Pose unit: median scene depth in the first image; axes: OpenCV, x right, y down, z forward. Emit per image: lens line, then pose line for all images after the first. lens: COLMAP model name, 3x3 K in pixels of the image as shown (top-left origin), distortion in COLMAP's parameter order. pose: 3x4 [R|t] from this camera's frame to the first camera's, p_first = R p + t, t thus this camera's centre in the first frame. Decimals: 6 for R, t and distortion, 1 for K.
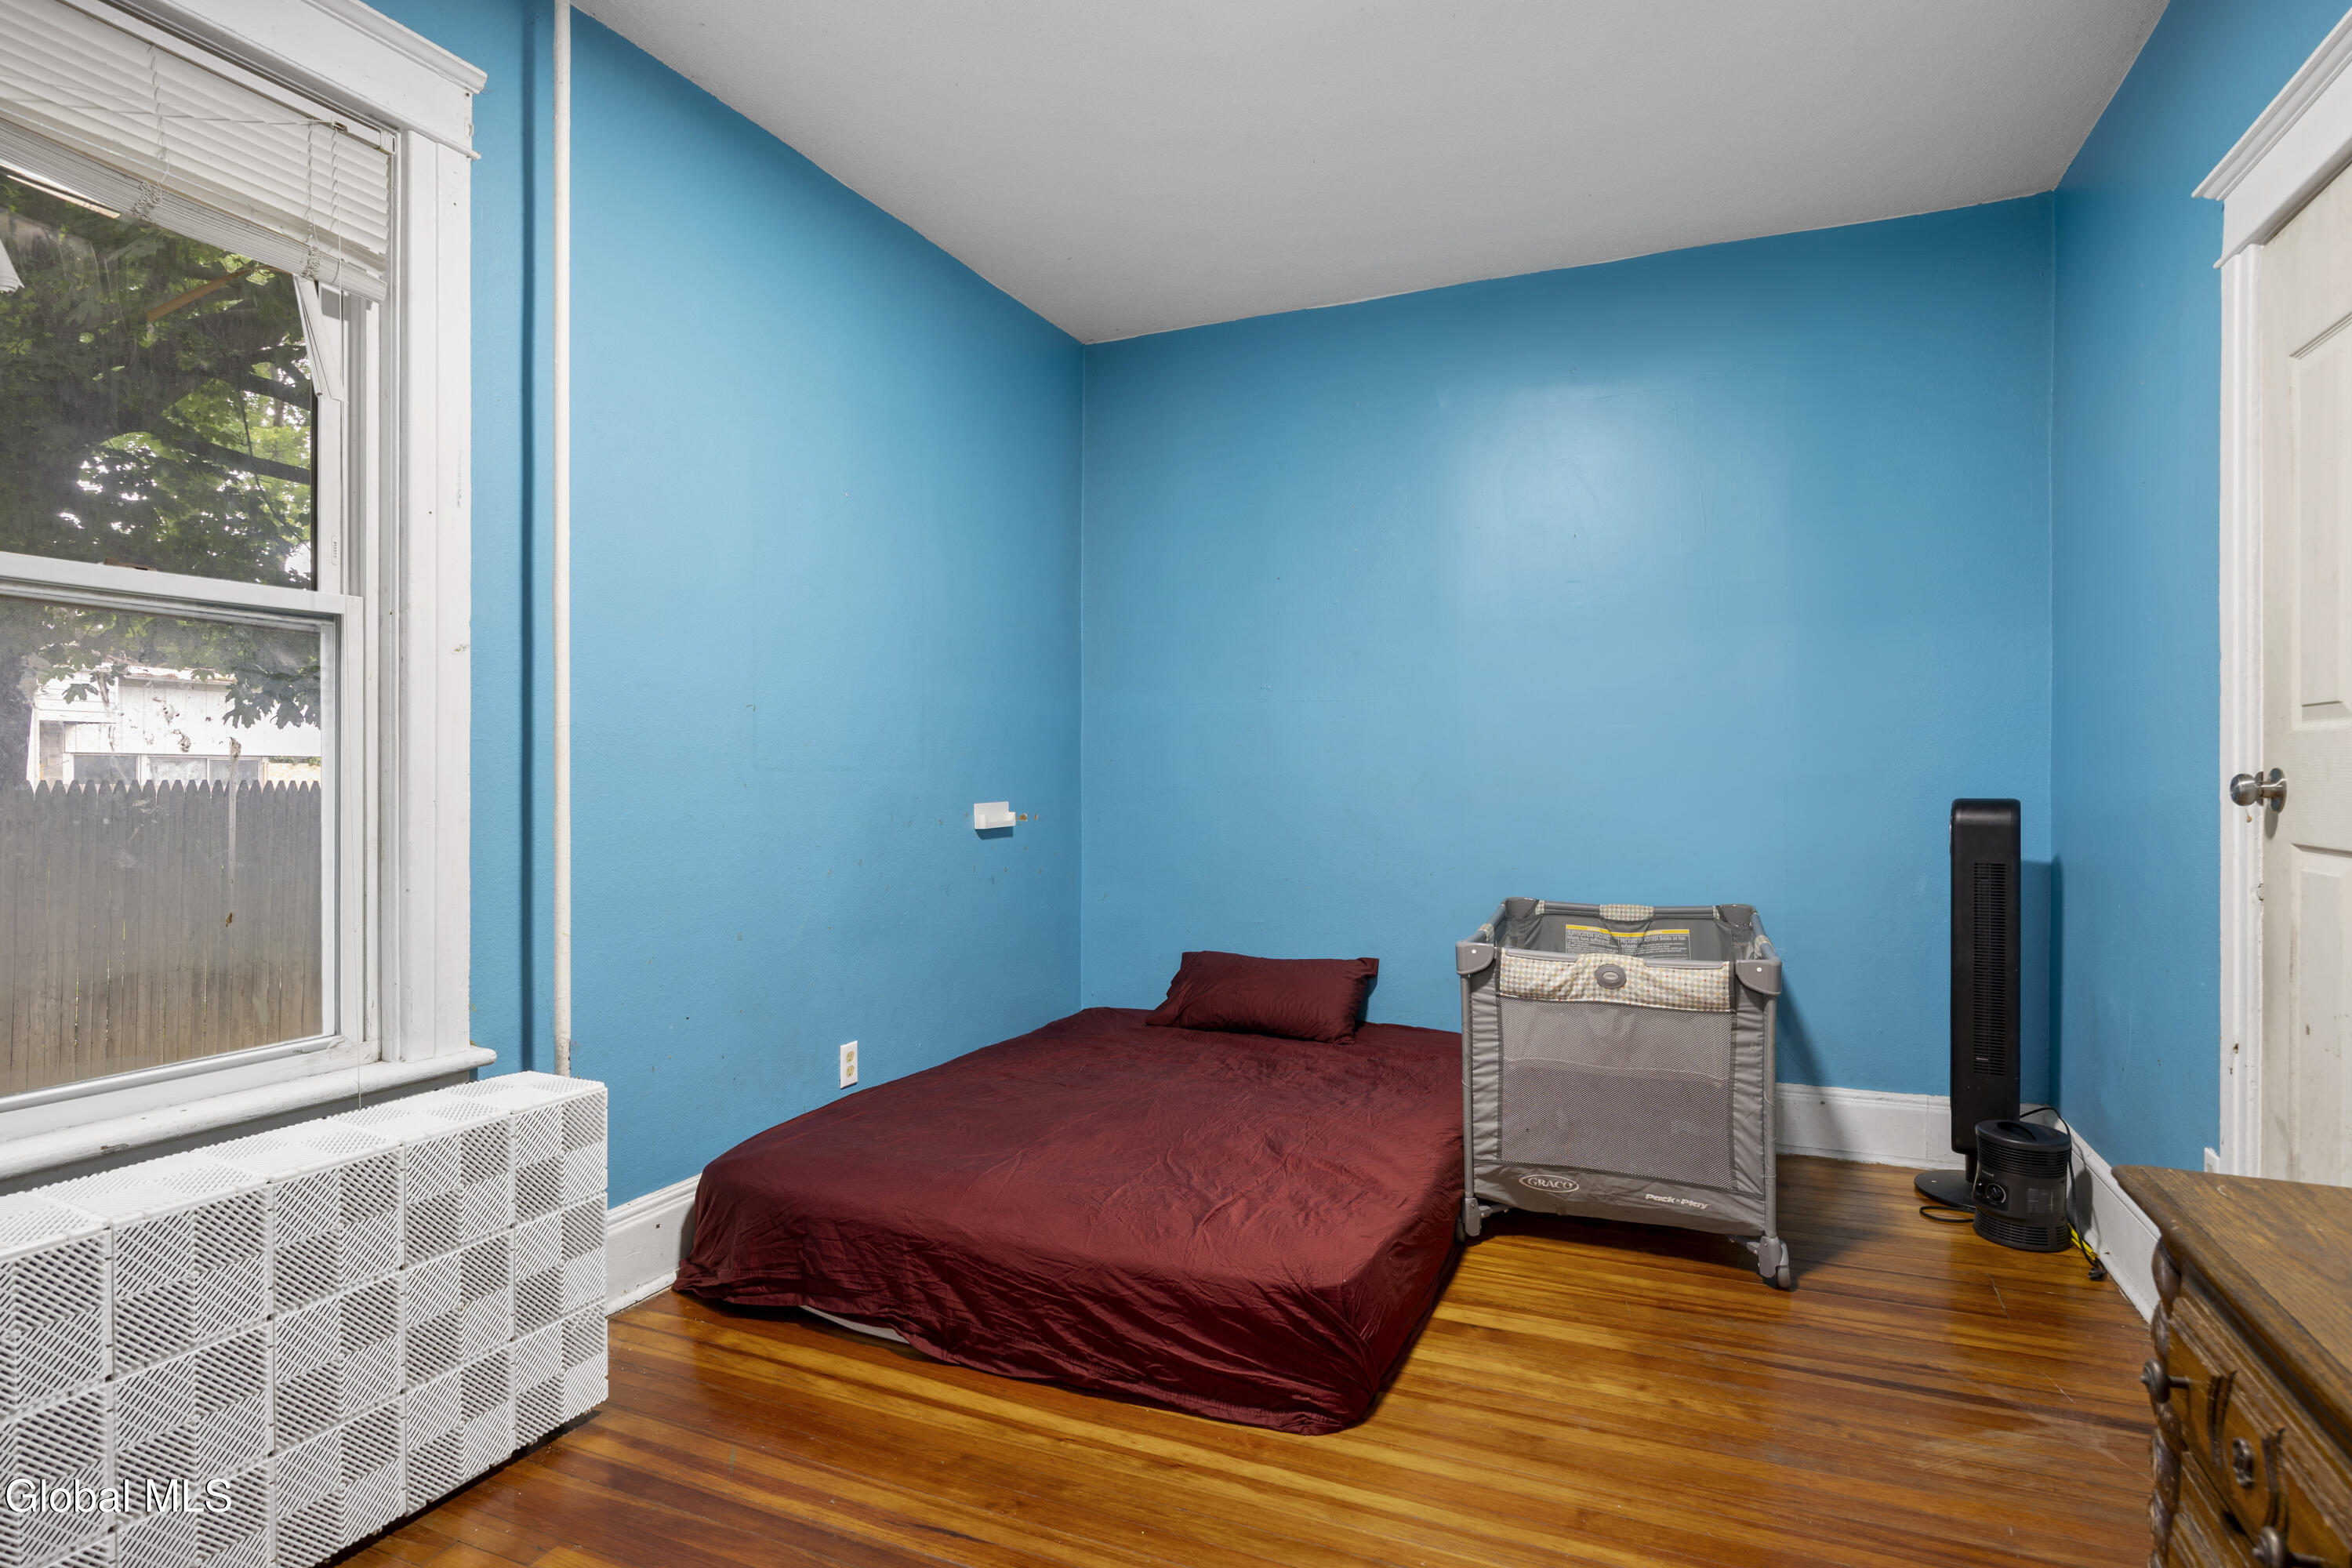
lens RADIAL K [[1231.0, 0, 1168.8], [0, 1231.0, 779.6], [0, 0, 1]] dist [0.001639, 0.000405]
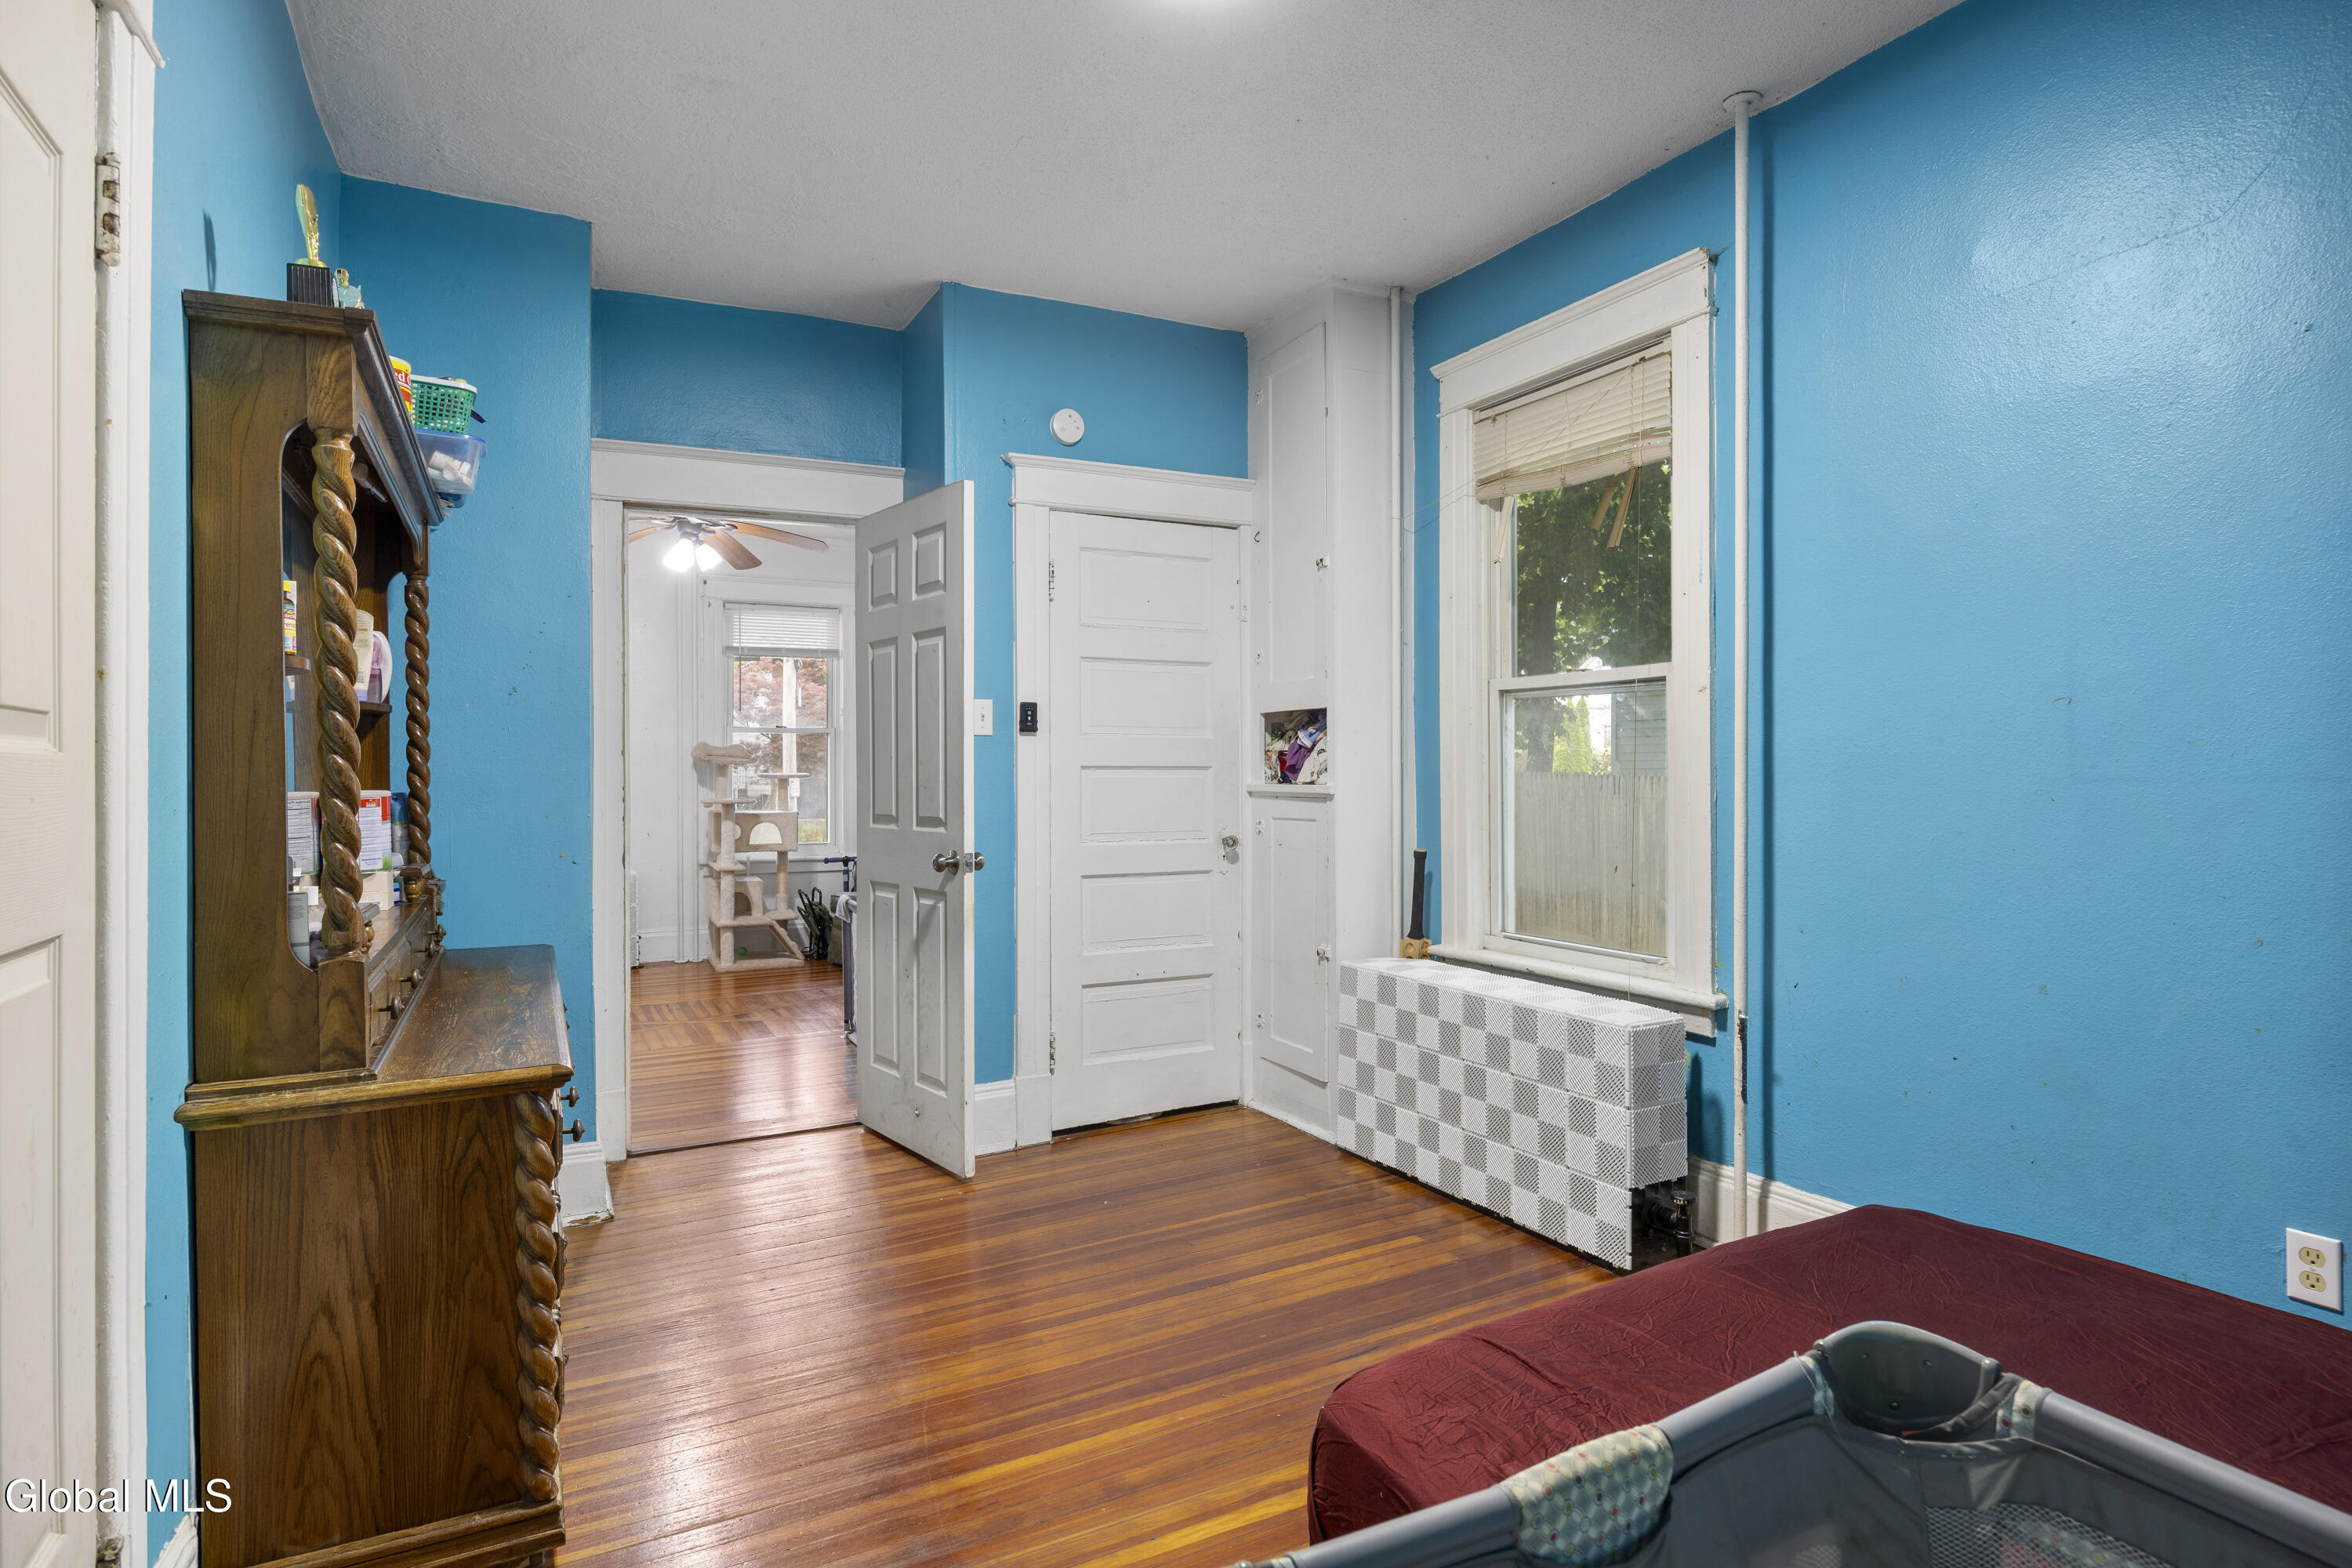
lens RADIAL K [[1231.0, 0, 1173.0], [0, 1231.0, 777.7], [0, 0, 1]] dist [0.001639, 0.000405]
pose [[-0.620286, 0.008042, -0.784335, 0.856002], [0.006149, 0.999967, 0.005390, -0.023688], [0.784352, -0.001480, -0.620314, 1.440801]]
